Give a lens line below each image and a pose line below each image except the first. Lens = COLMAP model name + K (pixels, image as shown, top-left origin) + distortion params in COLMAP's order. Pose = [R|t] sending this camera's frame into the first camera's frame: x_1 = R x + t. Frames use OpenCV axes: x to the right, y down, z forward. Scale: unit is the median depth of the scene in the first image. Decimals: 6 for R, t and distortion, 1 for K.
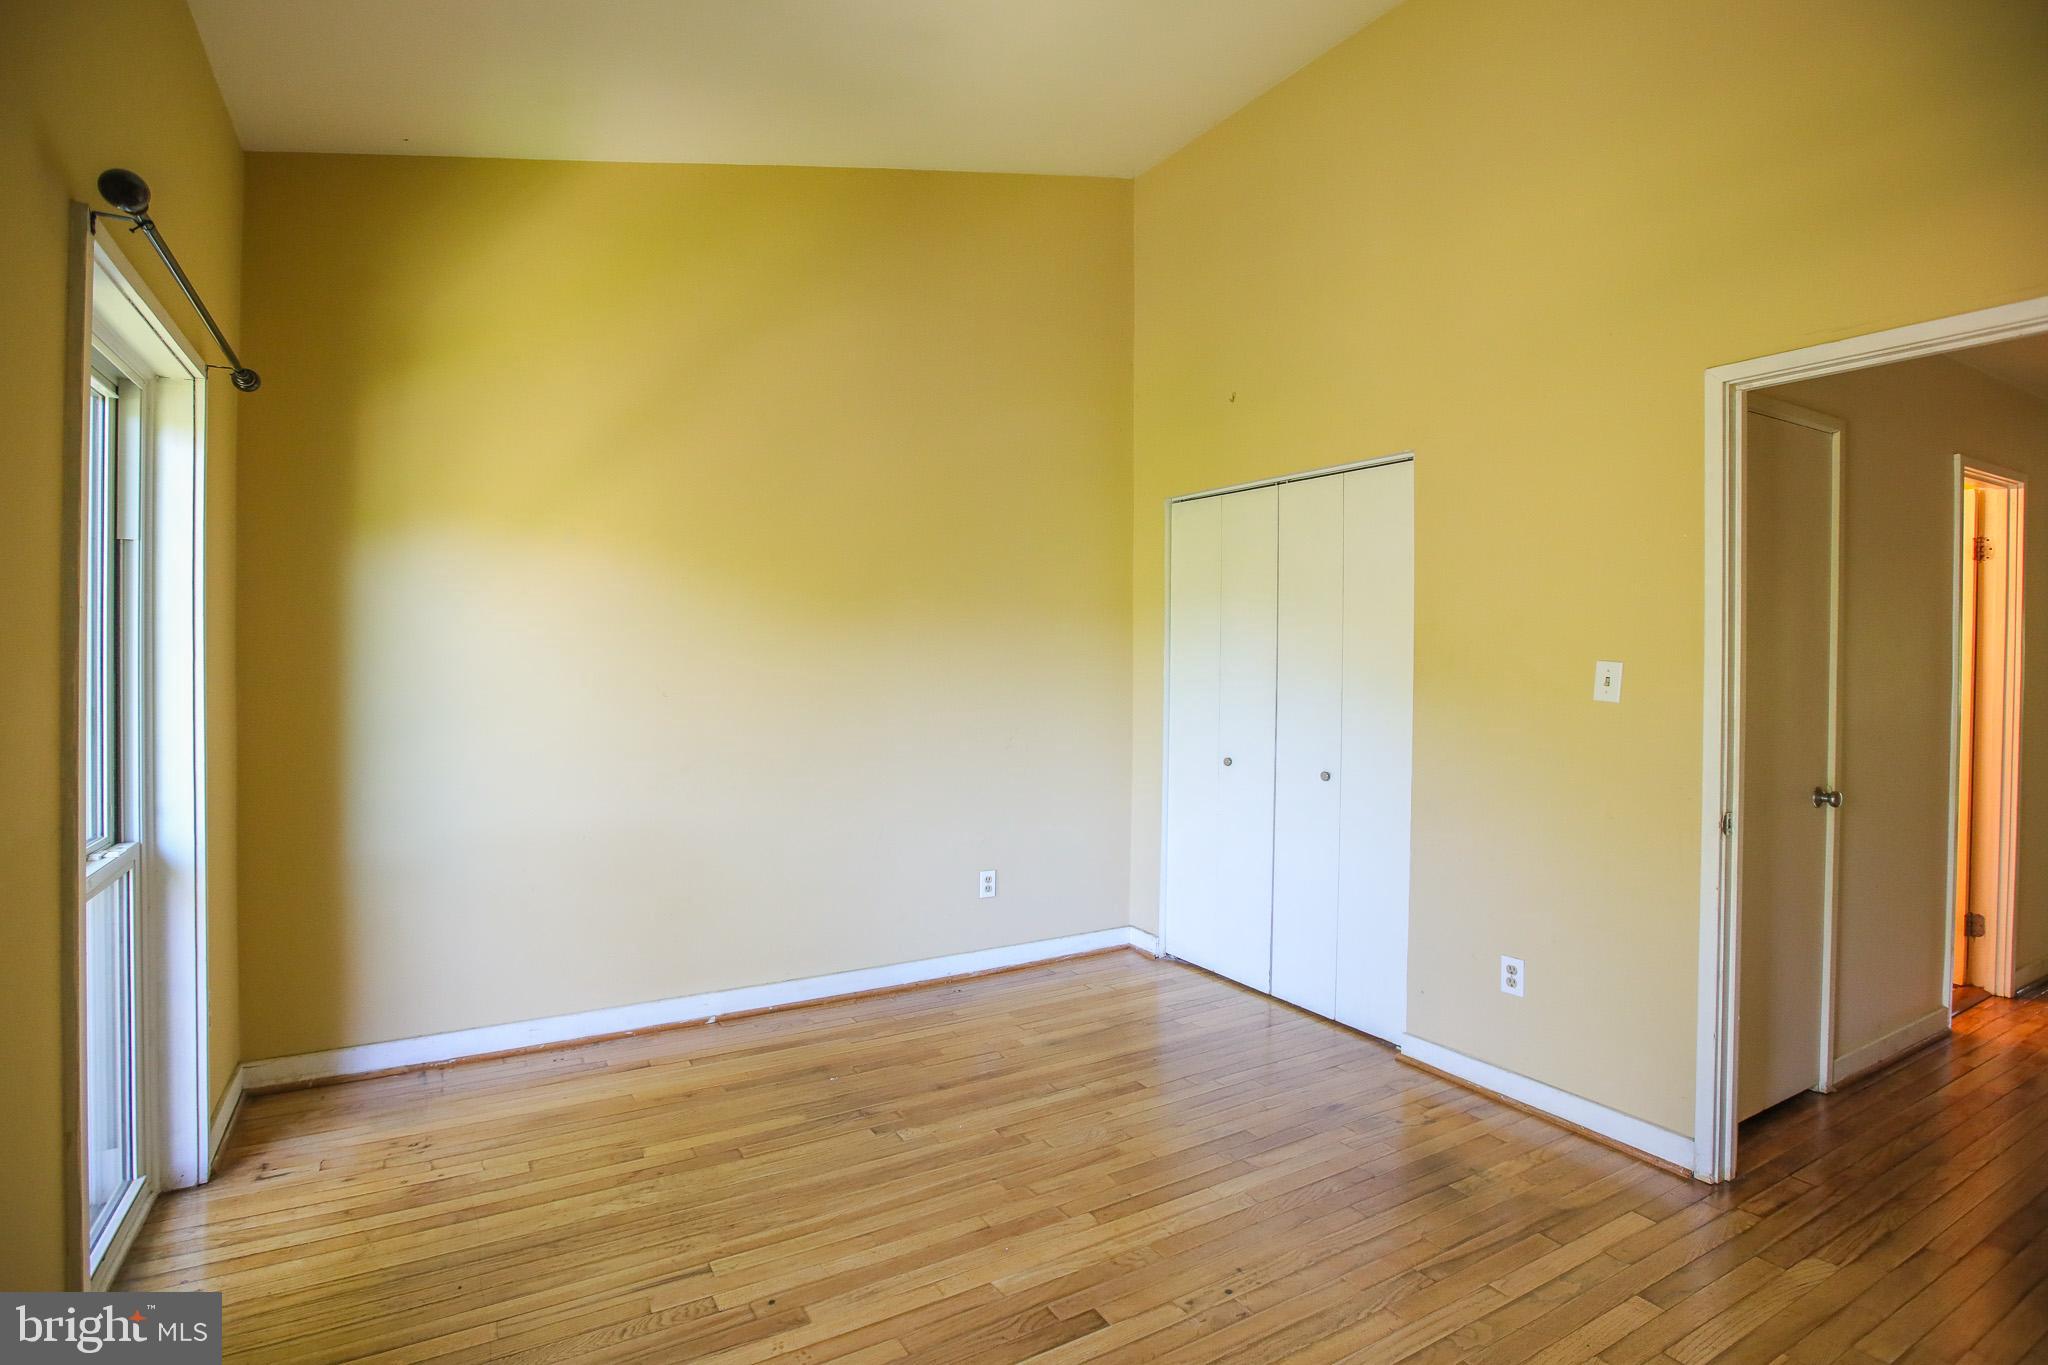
lens RADIAL K [[977.4, 0, 971.4], [0, 977.4, 677.2], [0, 0, 1]] dist [0.000721, 0.000127]
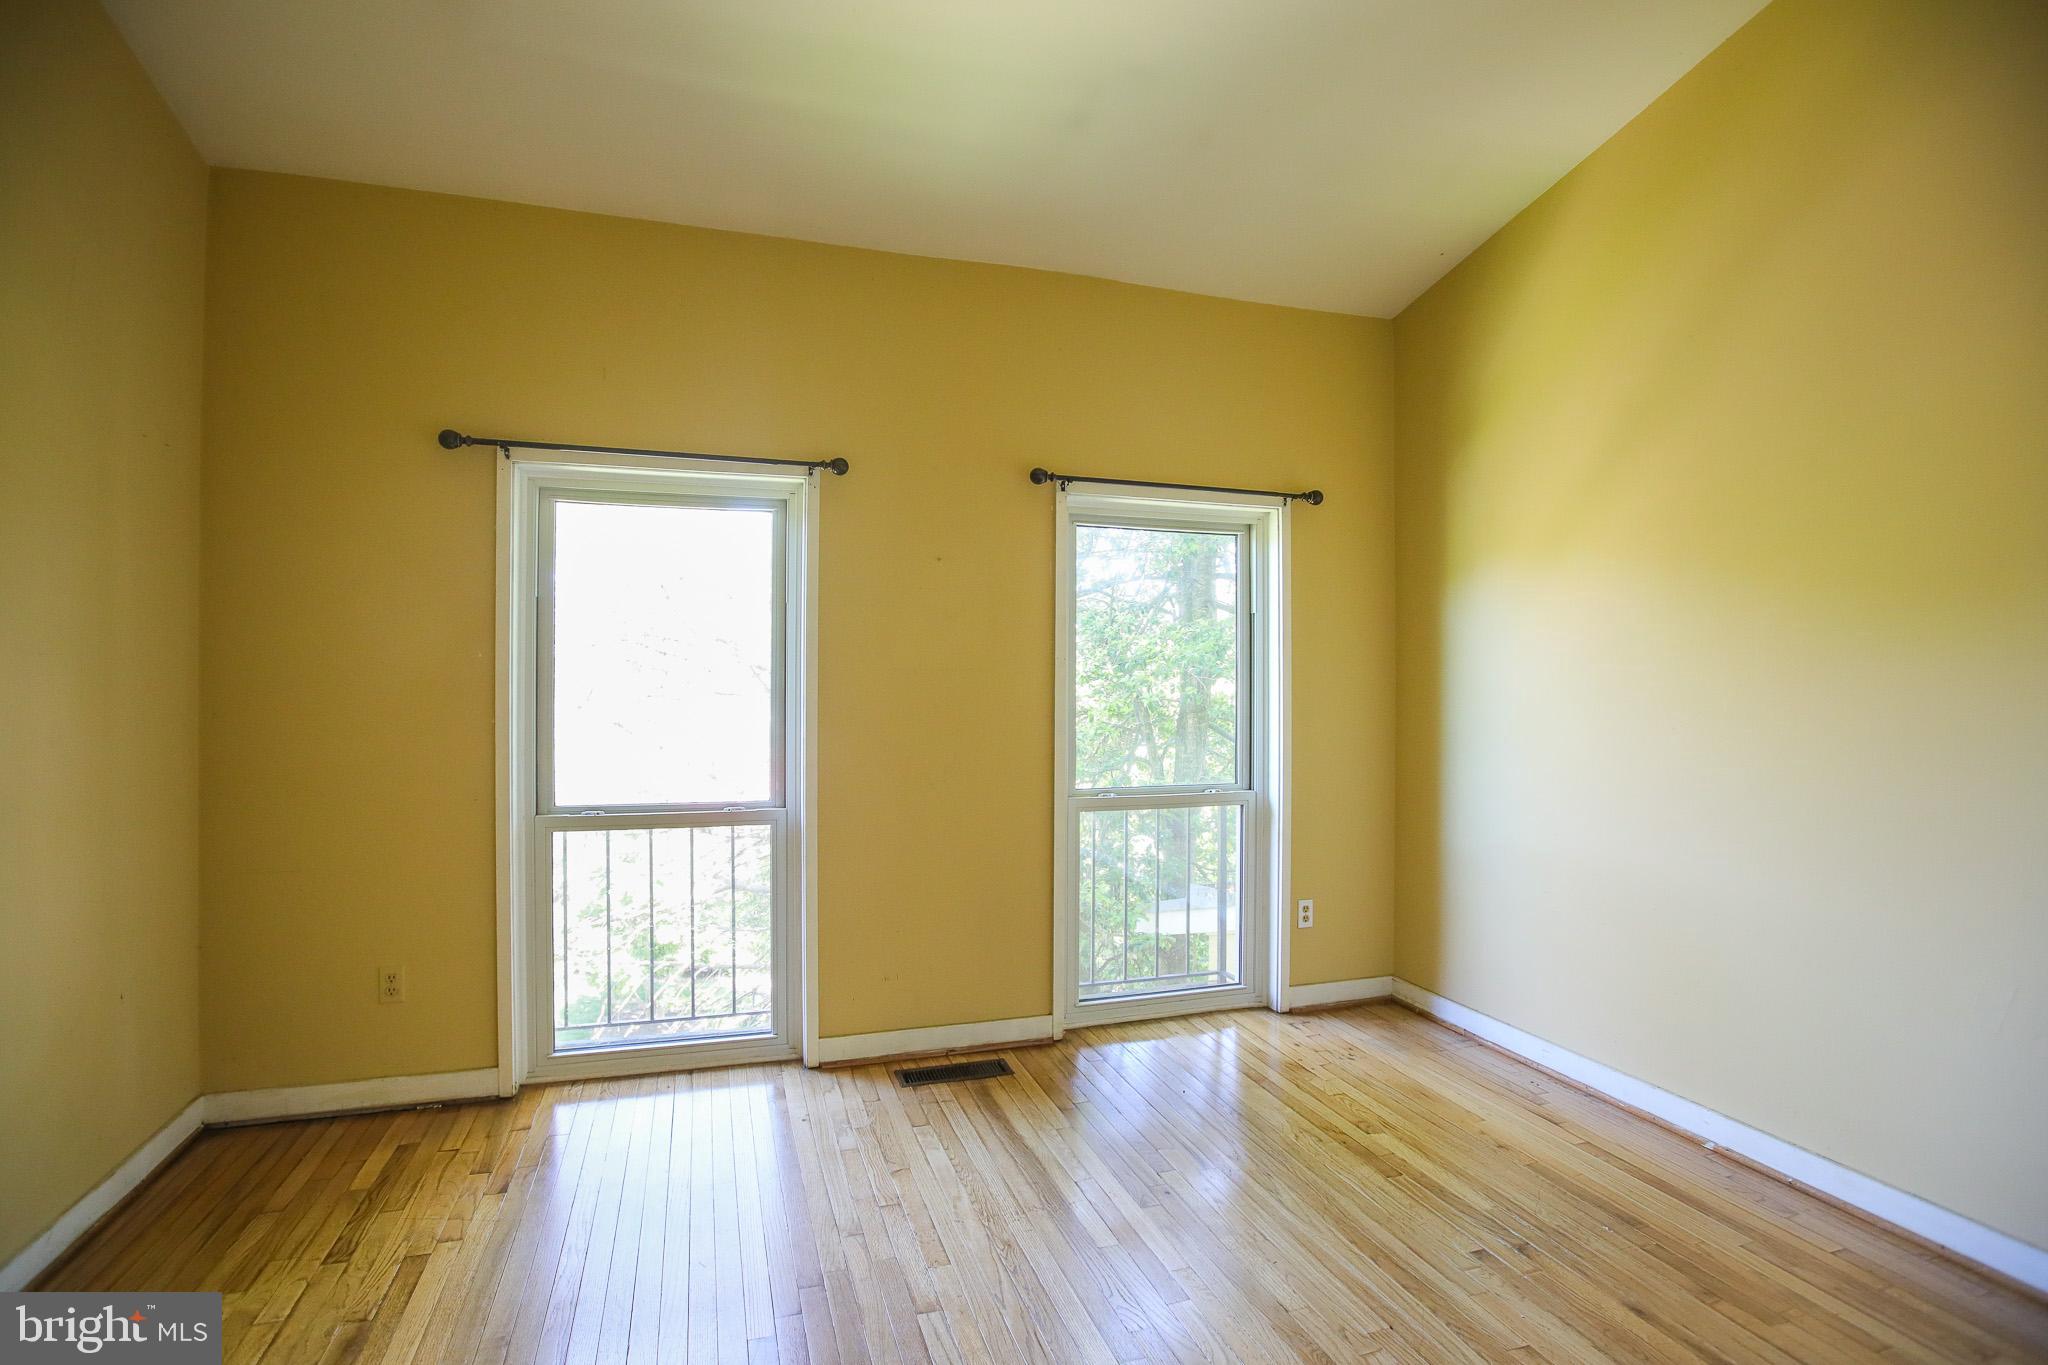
lens RADIAL K [[977.4, 0, 971.4], [0, 977.4, 677.2], [0, 0, 1]] dist [0.000721, 0.000127]
pose [[-0.224086, -0.021128, -0.974340, 0.751500], [-0.017097, 0.999696, -0.017746, 0.001509], [0.974419, 0.012682, -0.224379, 0.707123]]
